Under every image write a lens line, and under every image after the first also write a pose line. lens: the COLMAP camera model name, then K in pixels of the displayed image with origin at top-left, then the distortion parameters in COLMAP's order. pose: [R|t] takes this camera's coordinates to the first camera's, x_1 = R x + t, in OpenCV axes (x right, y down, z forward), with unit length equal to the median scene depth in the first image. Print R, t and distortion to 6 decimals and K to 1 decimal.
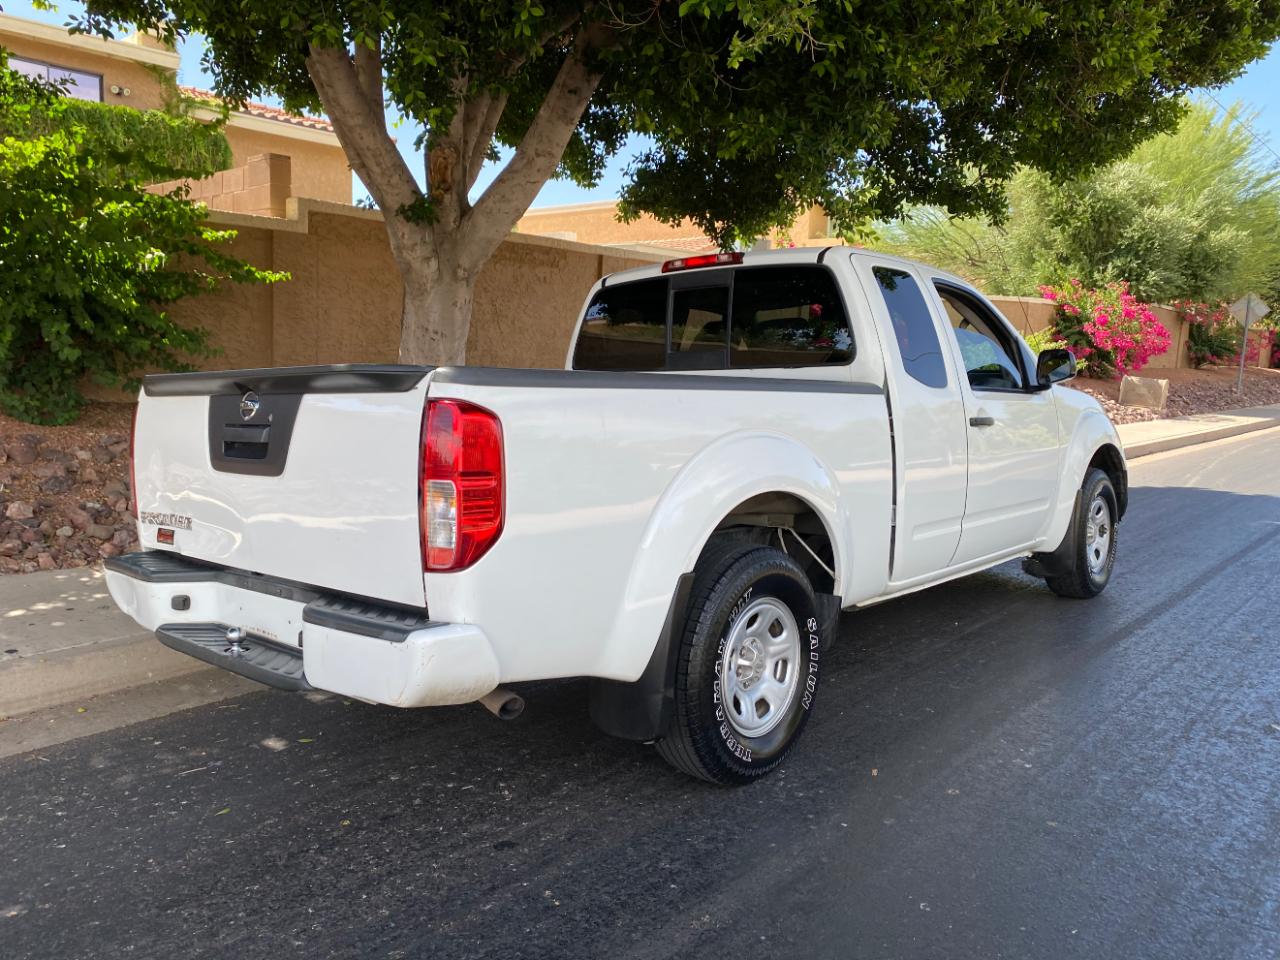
lens RADIAL K [[975.4, 0, 629.0], [0, 975.4, 484.4], [0, 0, 1]] dist [0.017883, -0.013063]
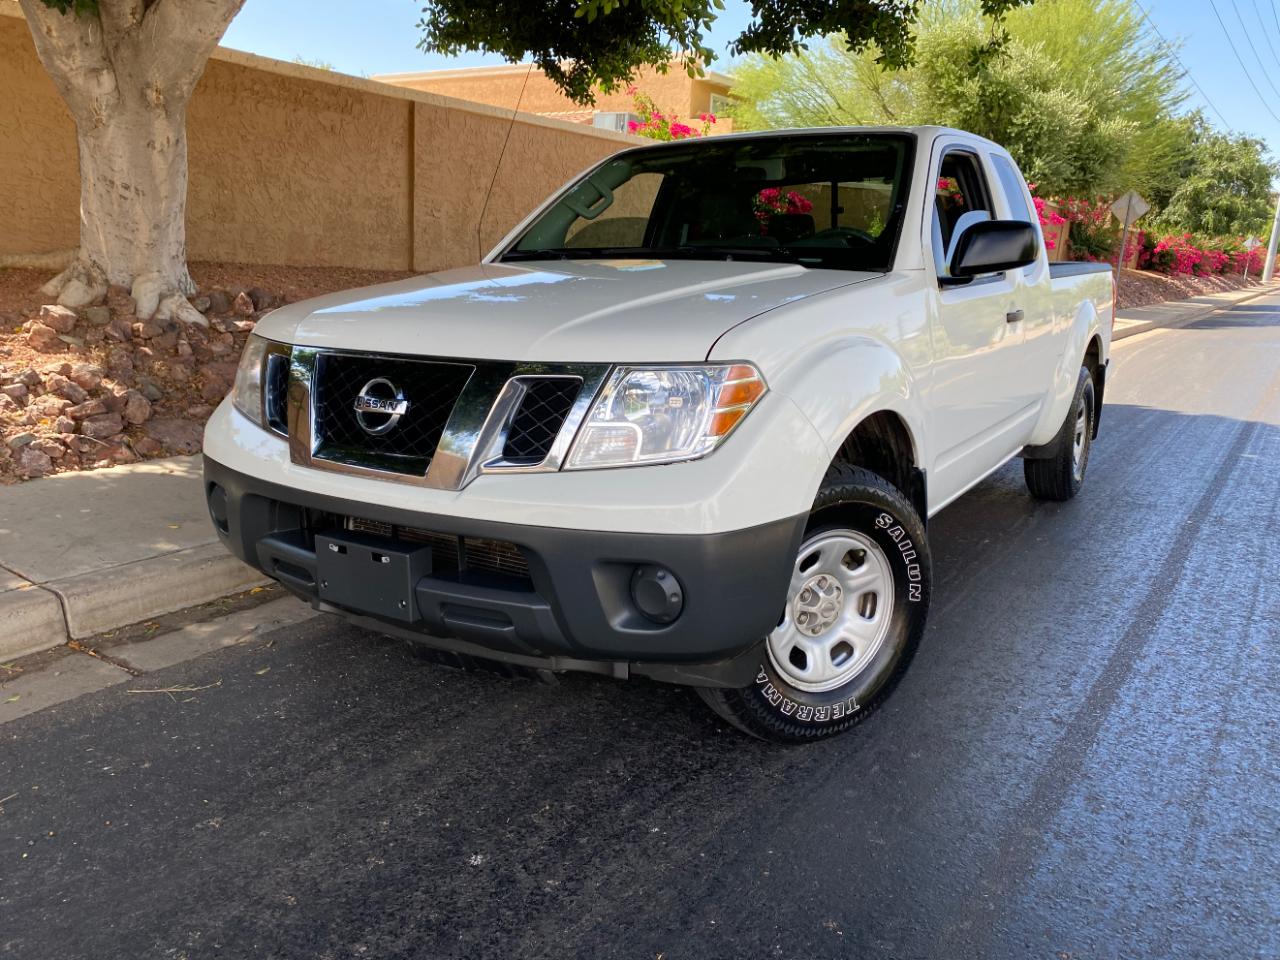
lens RADIAL K [[975.4, 0, 646.5], [0, 975.4, 480.7], [0, 0, 1]] dist [0.017883, -0.013063]
pose [[0.990983, -0.012621, 0.133392, 0.102518], [-0.001087, 0.994764, 0.102193, -0.031866], [-0.133983, -0.101417, 0.985780, 0.373713]]
